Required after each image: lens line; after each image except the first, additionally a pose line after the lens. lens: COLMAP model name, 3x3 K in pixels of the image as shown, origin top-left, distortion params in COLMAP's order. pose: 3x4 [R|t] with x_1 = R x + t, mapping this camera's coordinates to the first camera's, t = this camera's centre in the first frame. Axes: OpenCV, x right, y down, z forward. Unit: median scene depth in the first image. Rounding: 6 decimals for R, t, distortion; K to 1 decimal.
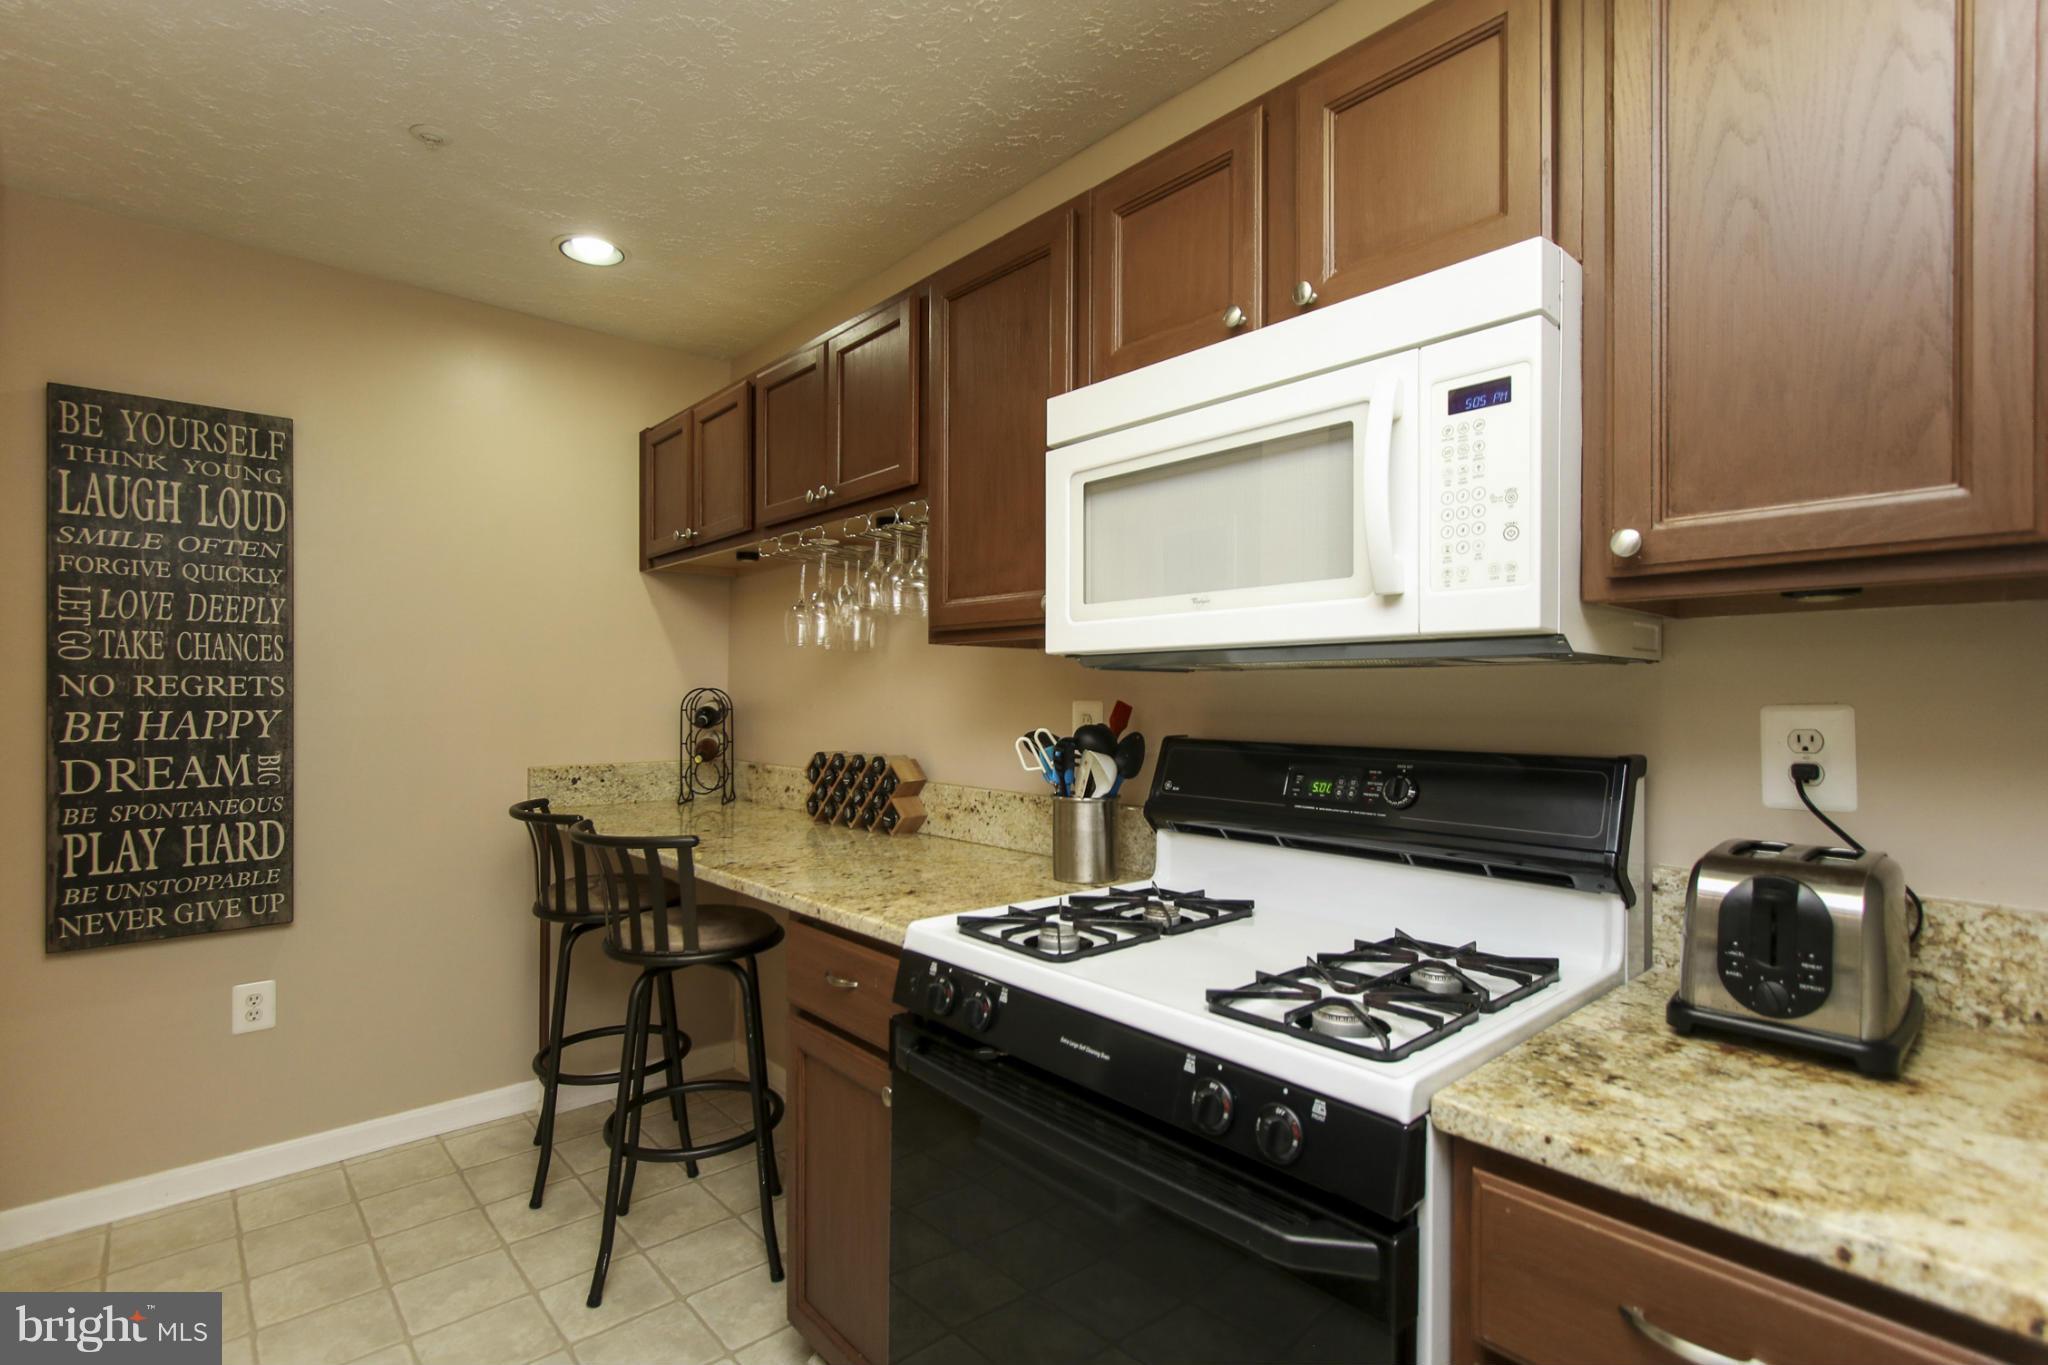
lens RADIAL K [[973.8, 0, 1017.0], [0, 973.8, 694.3], [0, 0, 1]] dist [-0.003467, 0.003125]
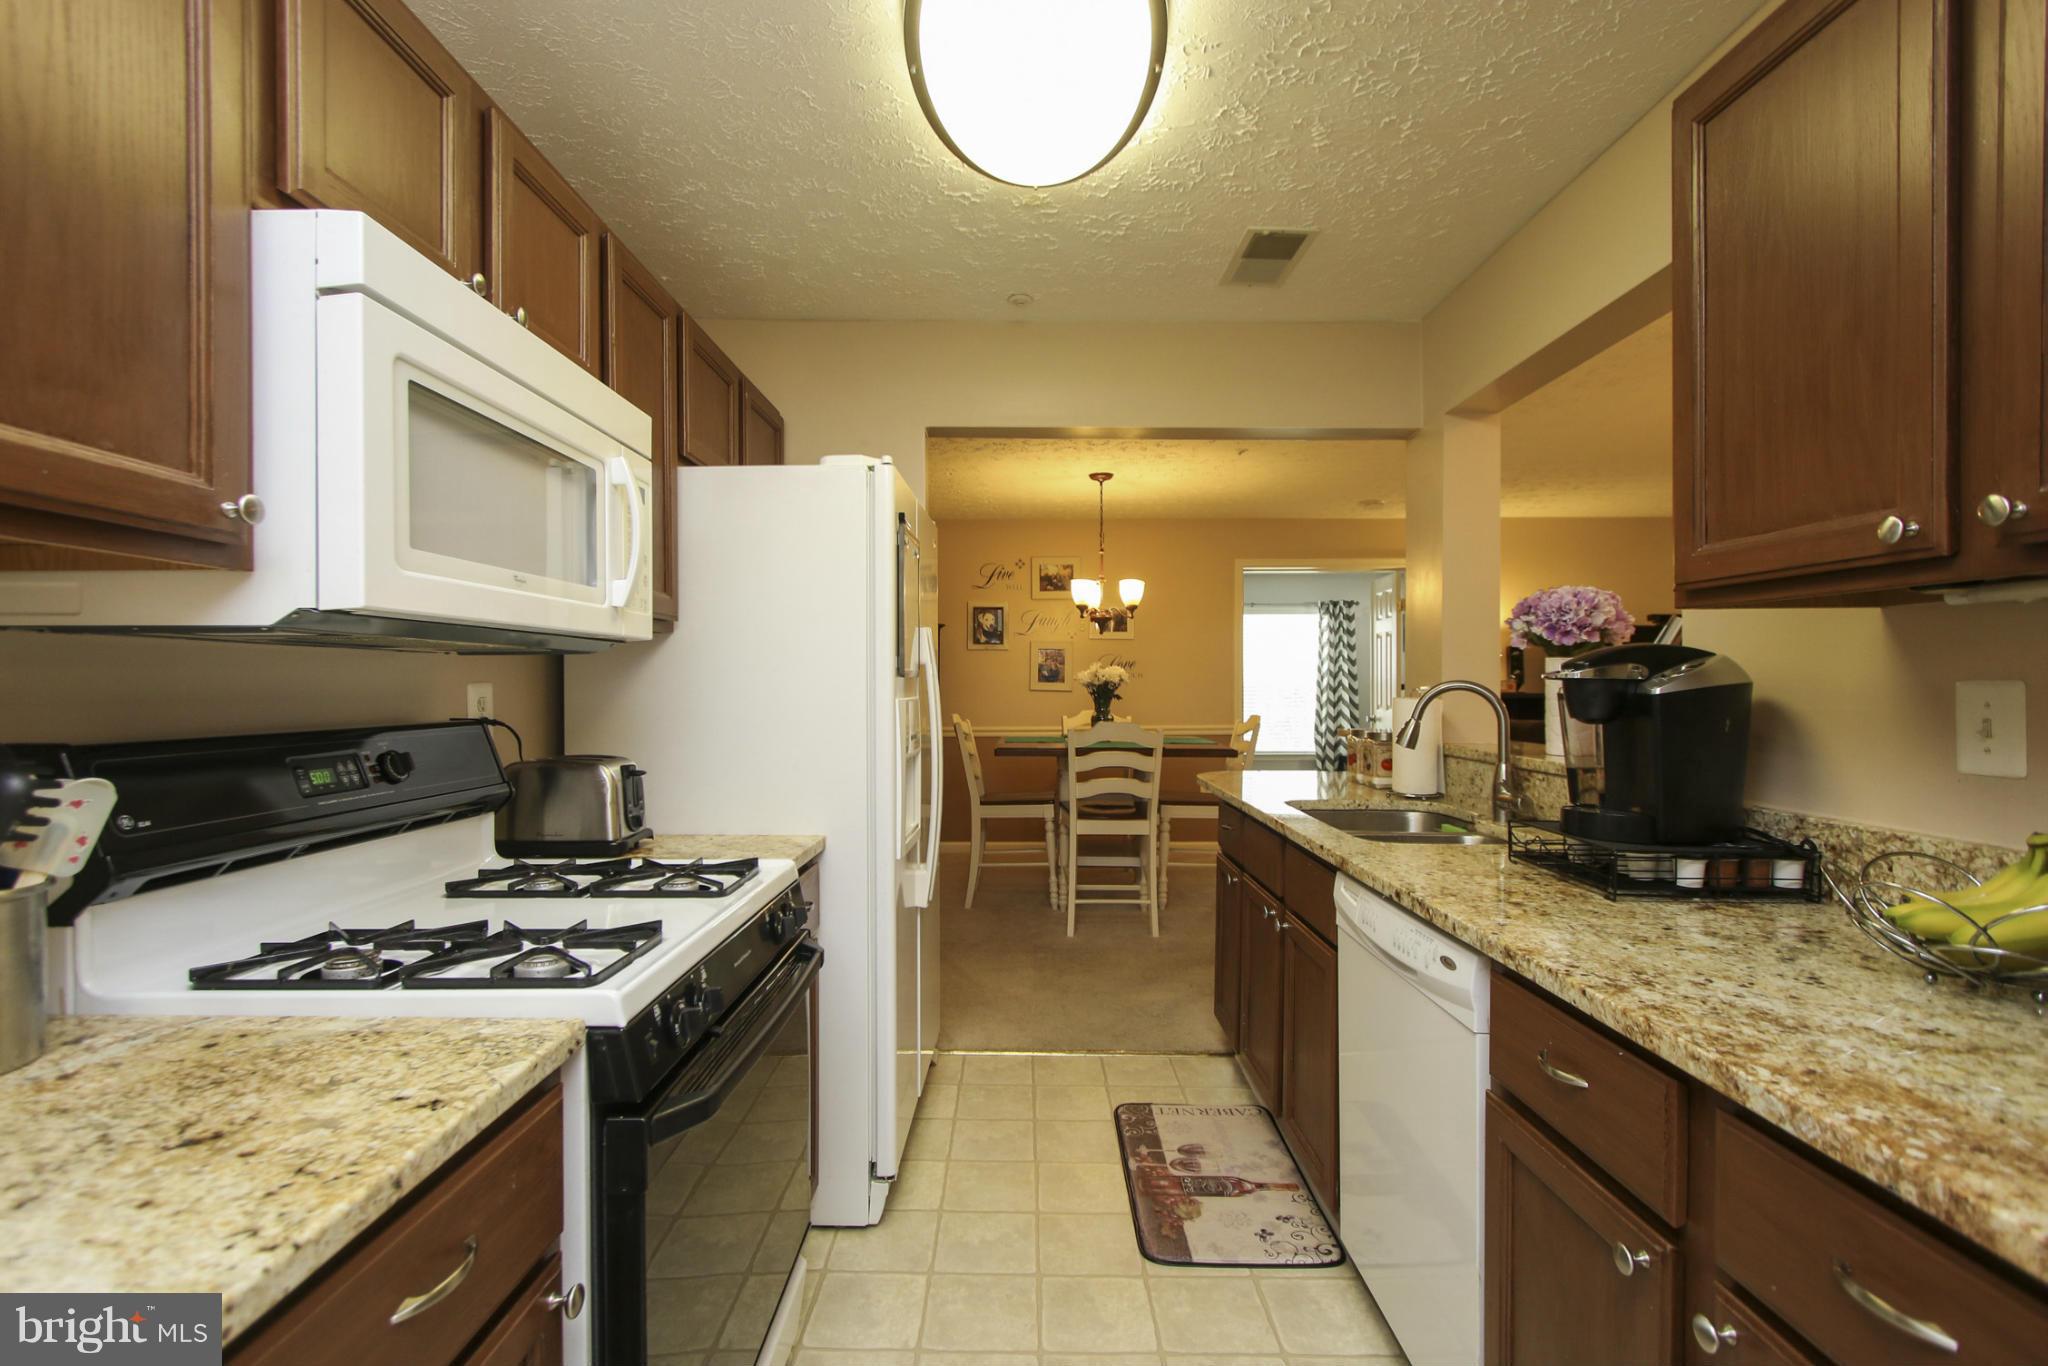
lens RADIAL K [[924.6, 0, 1013.6], [0, 924.6, 688.9], [0, 0, 1]] dist [-0.003678, 0.000834]
pose [[-0.747233, -0.008749, 0.664504, -0.451463], [-0.005053, 0.999959, 0.007484, 0.003198], [-0.664543, 0.002235, -0.747247, 0.760015]]
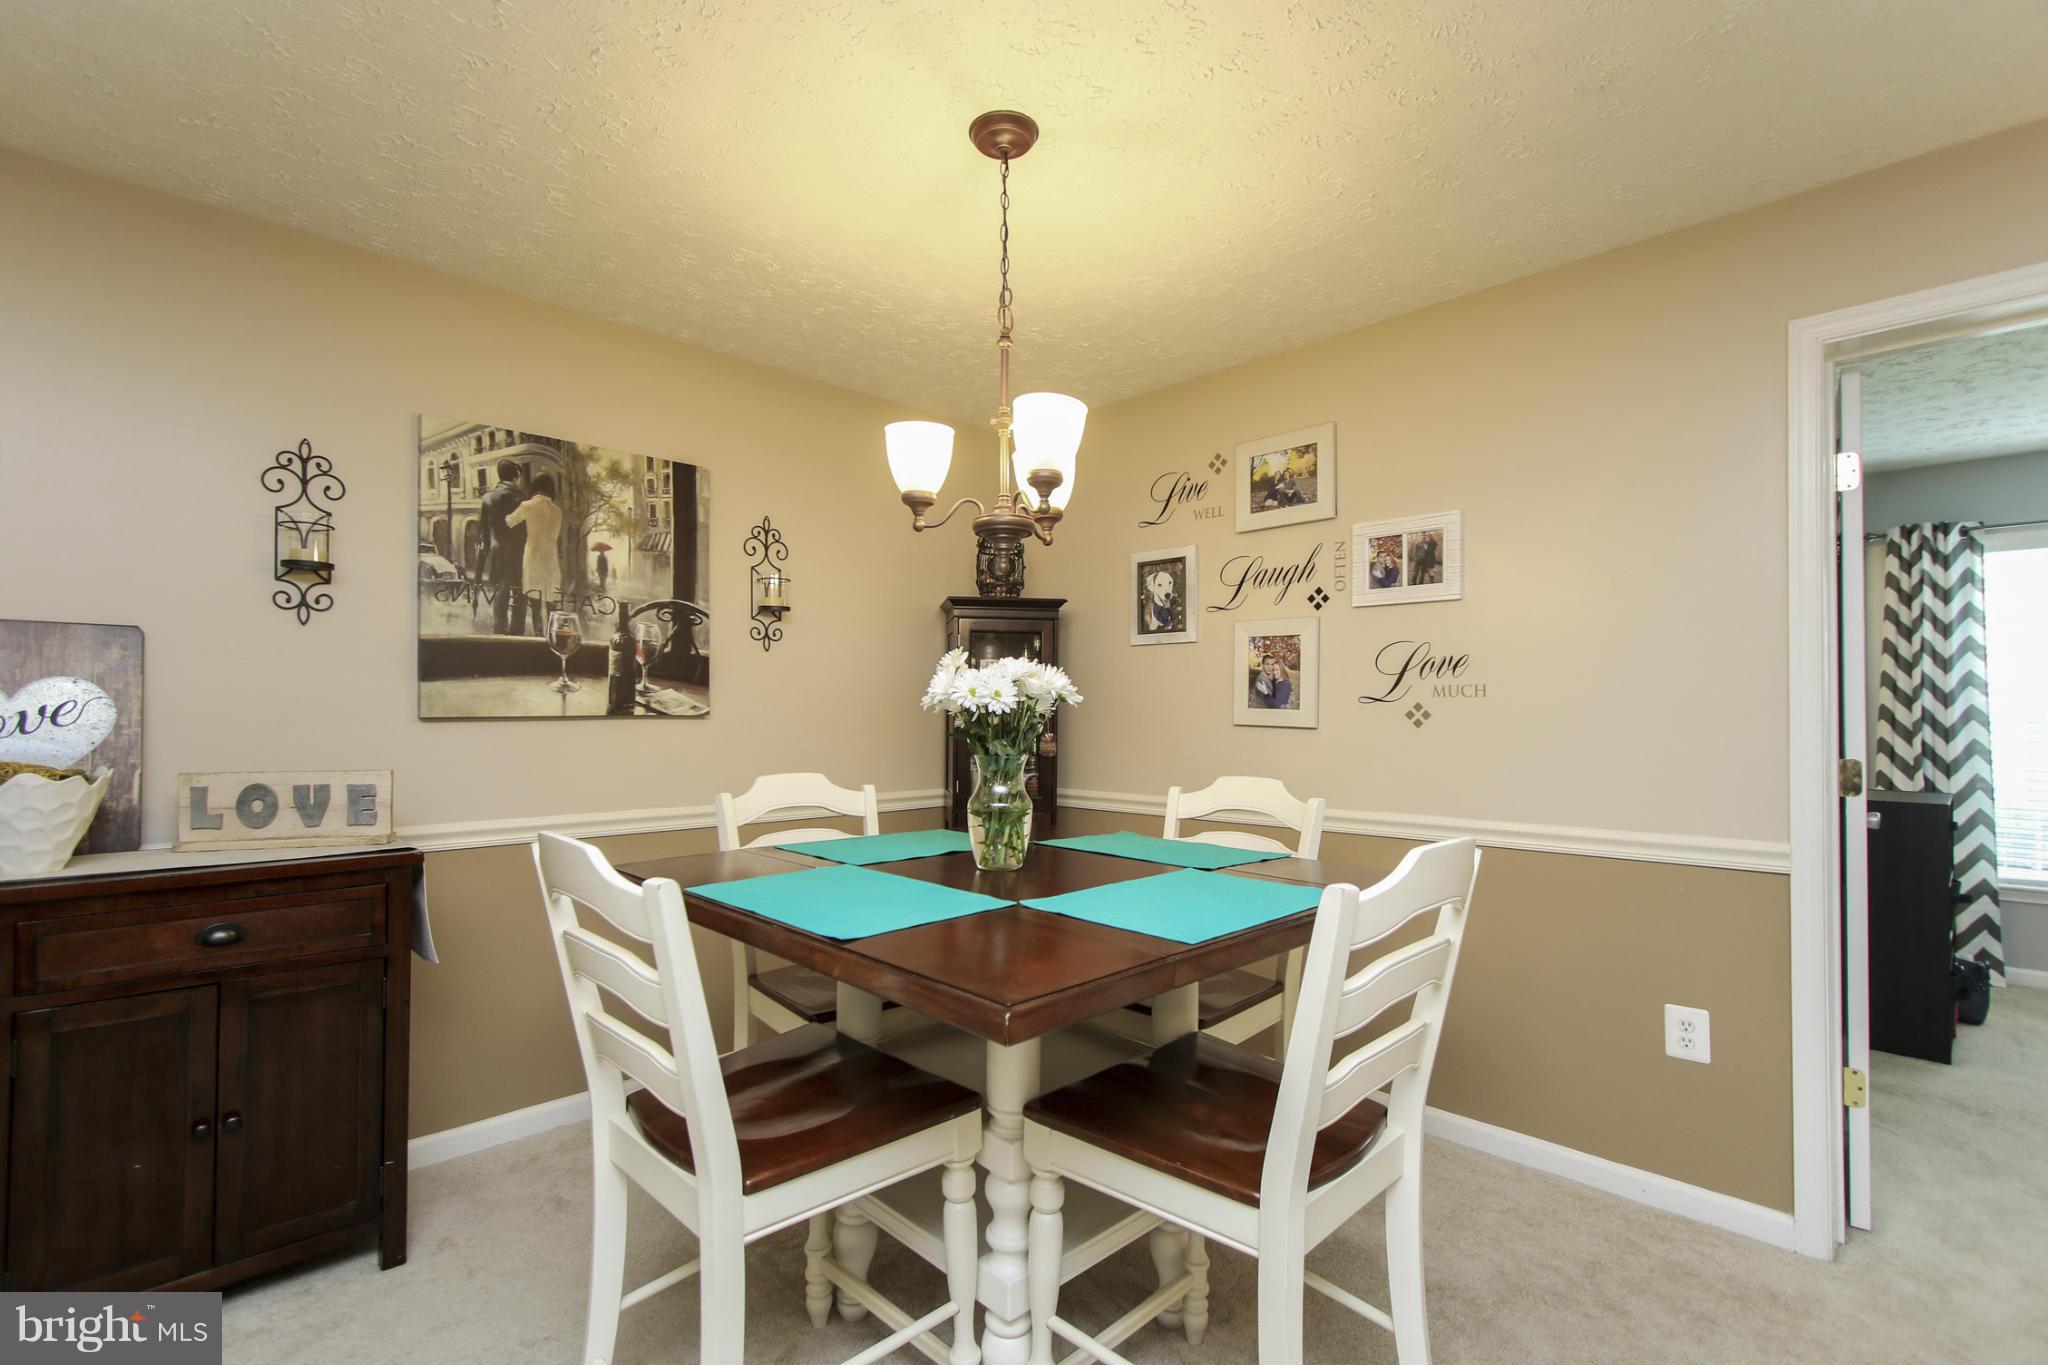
lens RADIAL K [[924.6, 0, 1017.1], [0, 924.6, 693.9], [0, 0, 1]] dist [-0.003678, 0.000834]
pose [[-0.061188, 0.013538, 0.998034, 0.053599], [-0.004800, 0.999892, -0.013858, 0.003206], [-0.998115, -0.005639, -0.061117, -0.907727]]
